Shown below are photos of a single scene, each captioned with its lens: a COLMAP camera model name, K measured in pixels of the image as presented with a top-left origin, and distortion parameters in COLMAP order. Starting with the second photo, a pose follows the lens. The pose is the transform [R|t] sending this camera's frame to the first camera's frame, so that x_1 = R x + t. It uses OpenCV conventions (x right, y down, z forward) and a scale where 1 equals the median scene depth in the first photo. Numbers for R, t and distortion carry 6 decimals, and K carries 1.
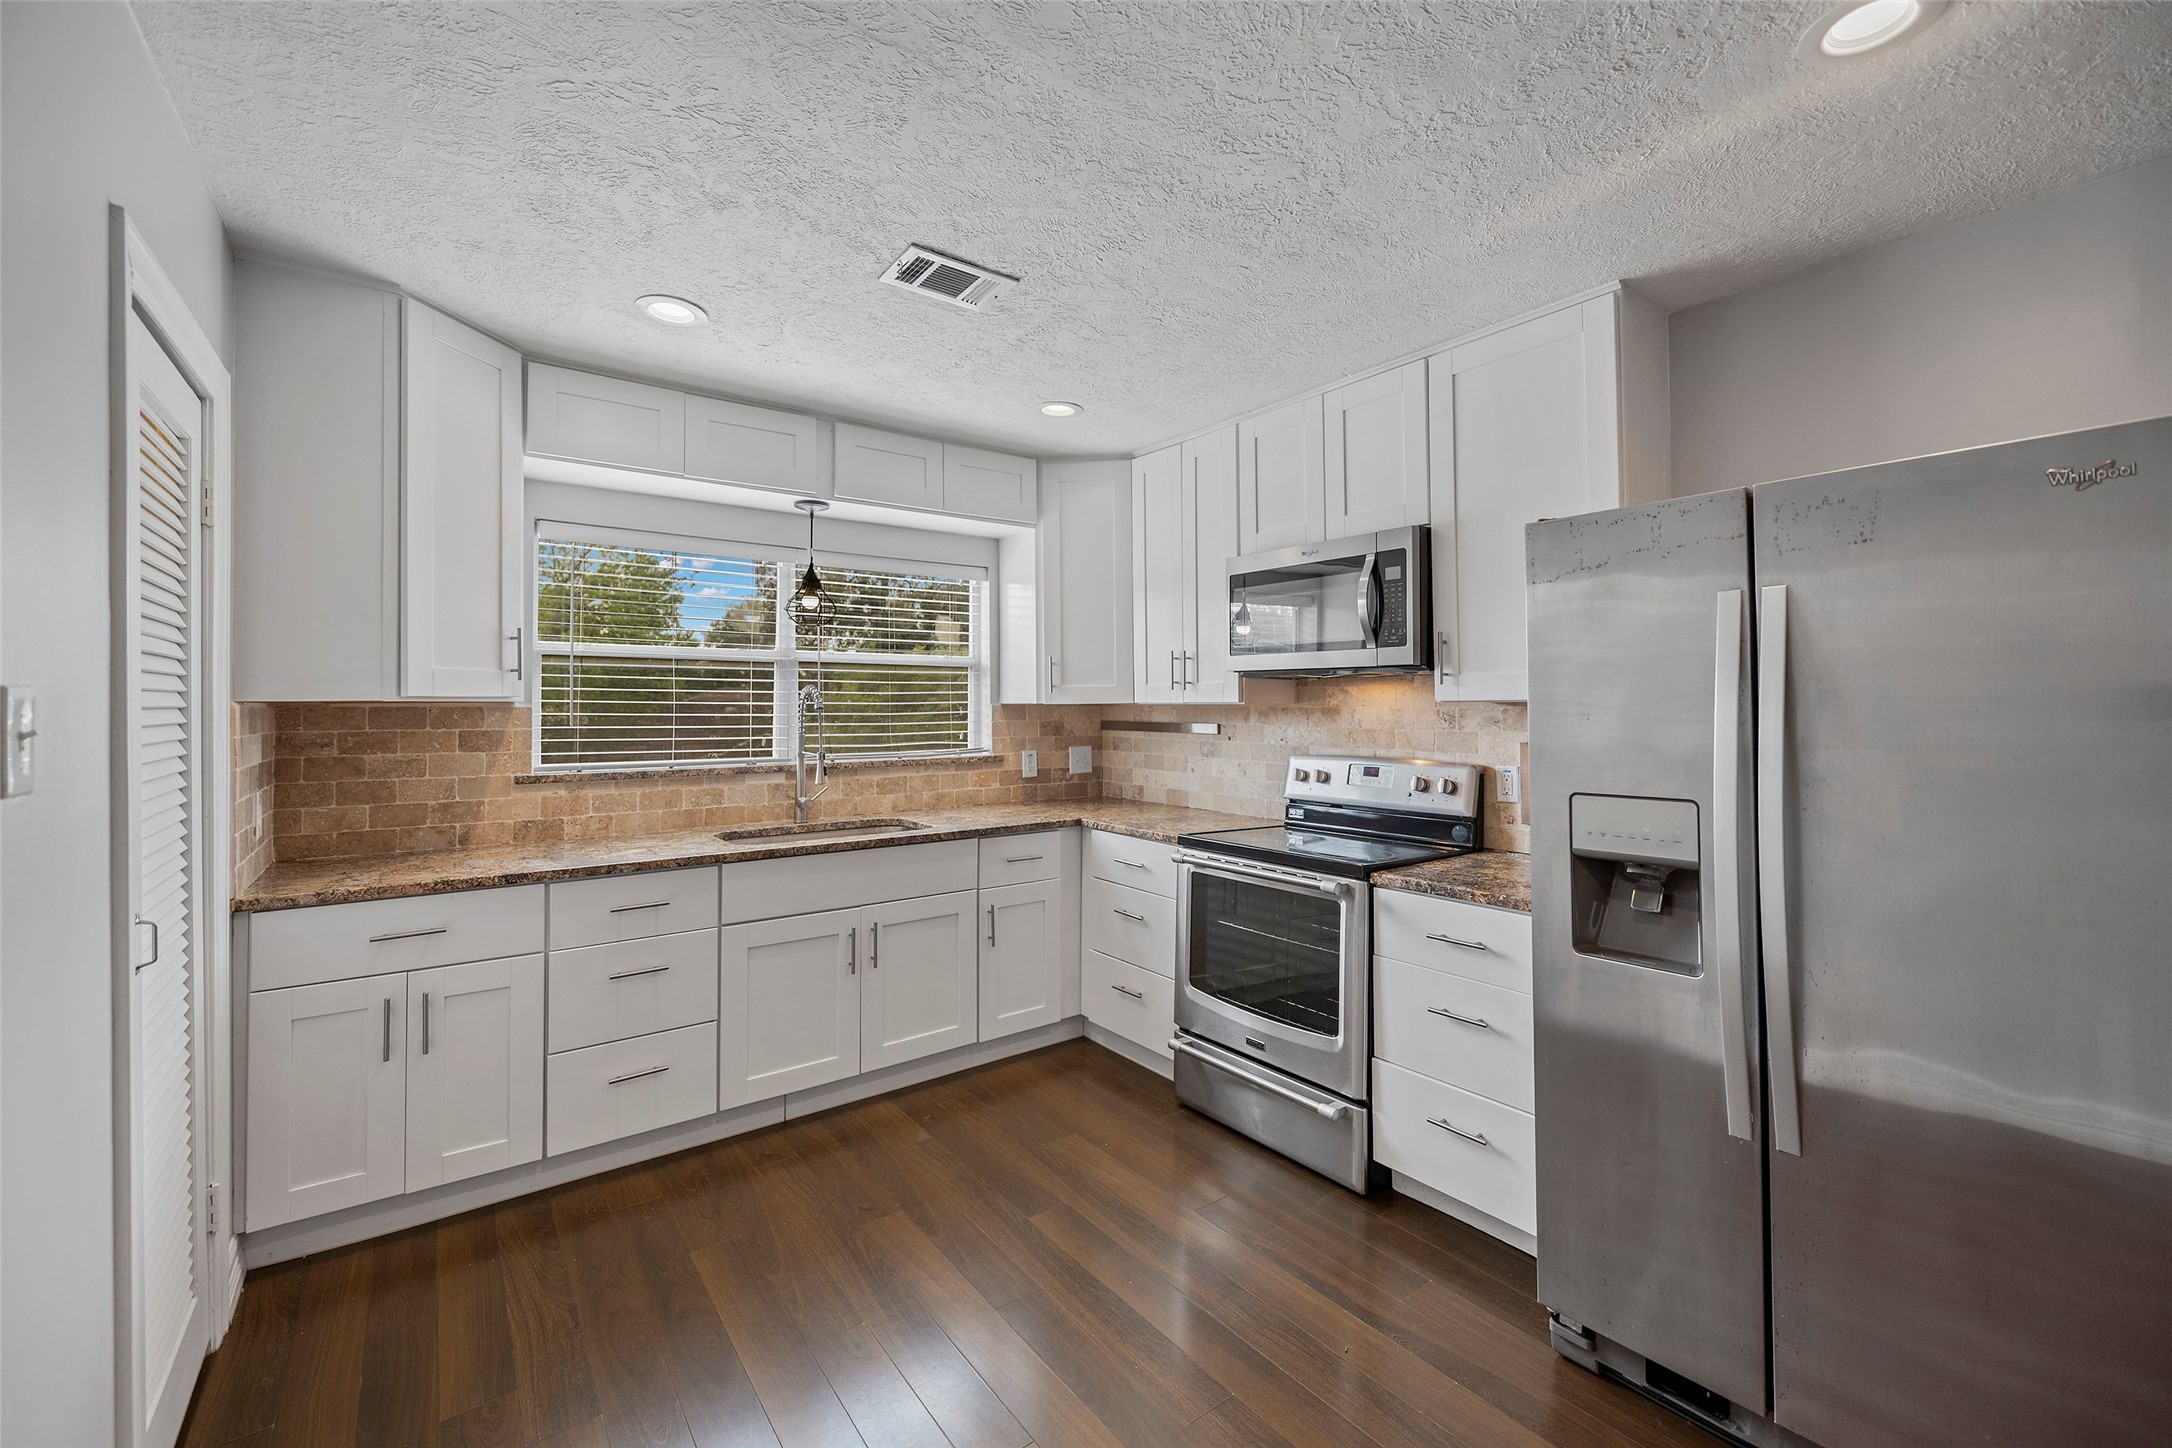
lens RADIAL K [[883.9, 0, 1091.2], [0, 883.9, 706.0], [0, 0, 1]] dist [-0.006570, -0.002085]
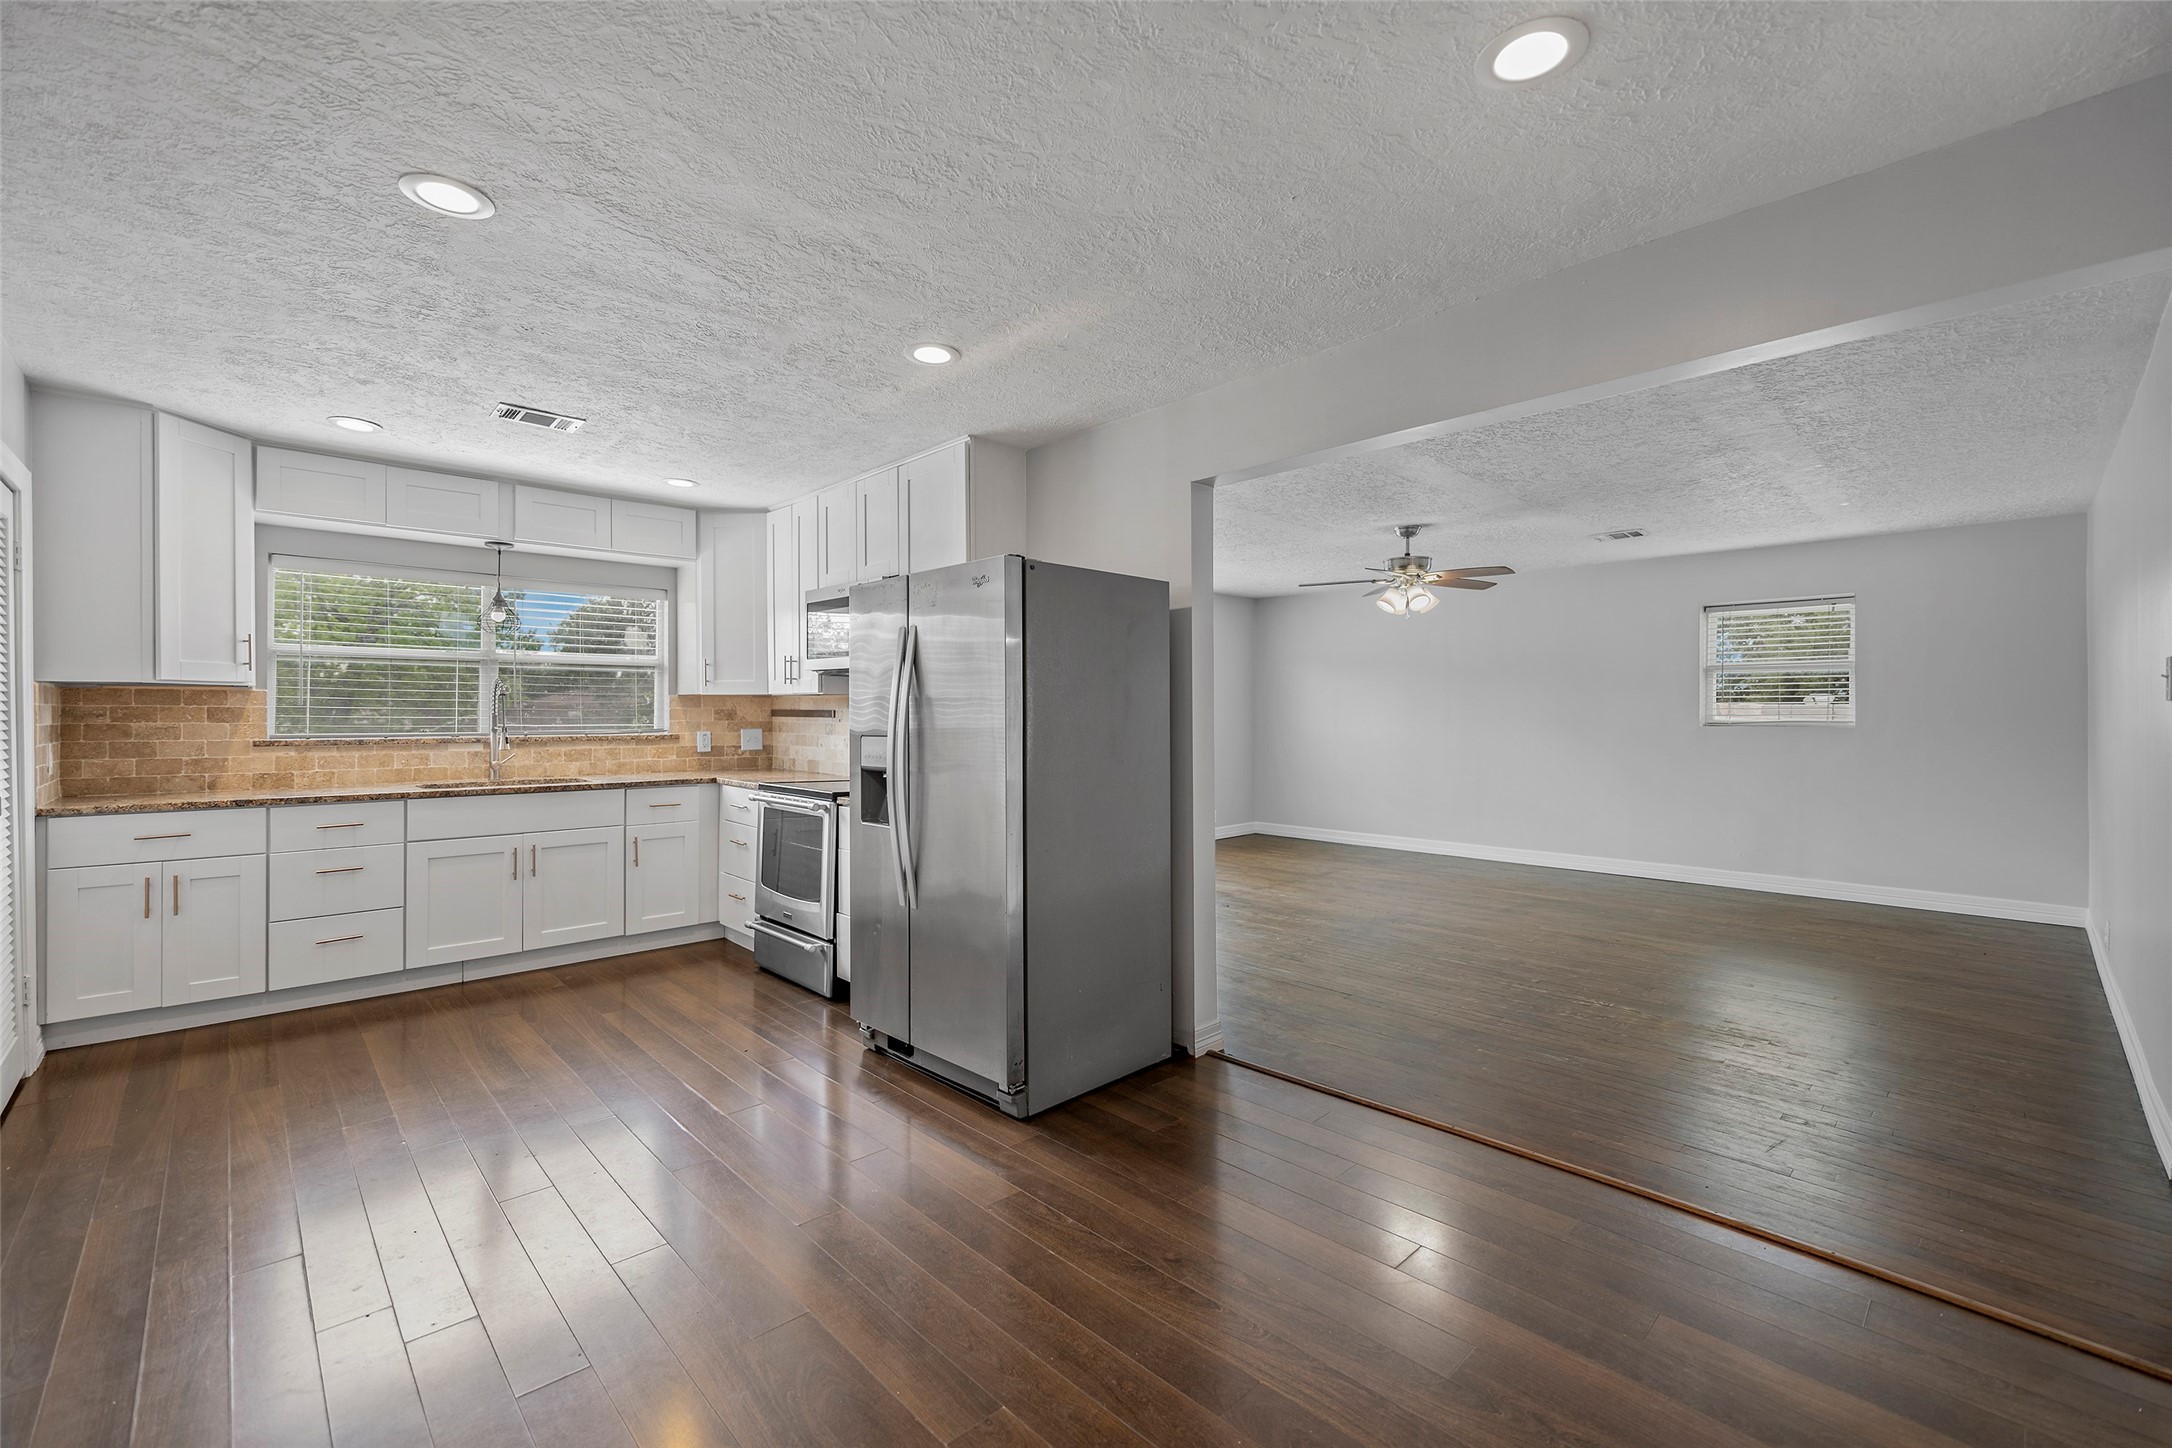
lens RADIAL K [[910.8, 0, 1083.6], [0, 910.8, 727.6], [0, 0, 1]] dist [0.003528, -0.003293]
pose [[0.993841, 0.002619, 0.110783, 0.489544], [-0.004347, 0.999873, 0.015362, 0.031832], [-0.110729, -0.015749, 0.993726, -0.573742]]
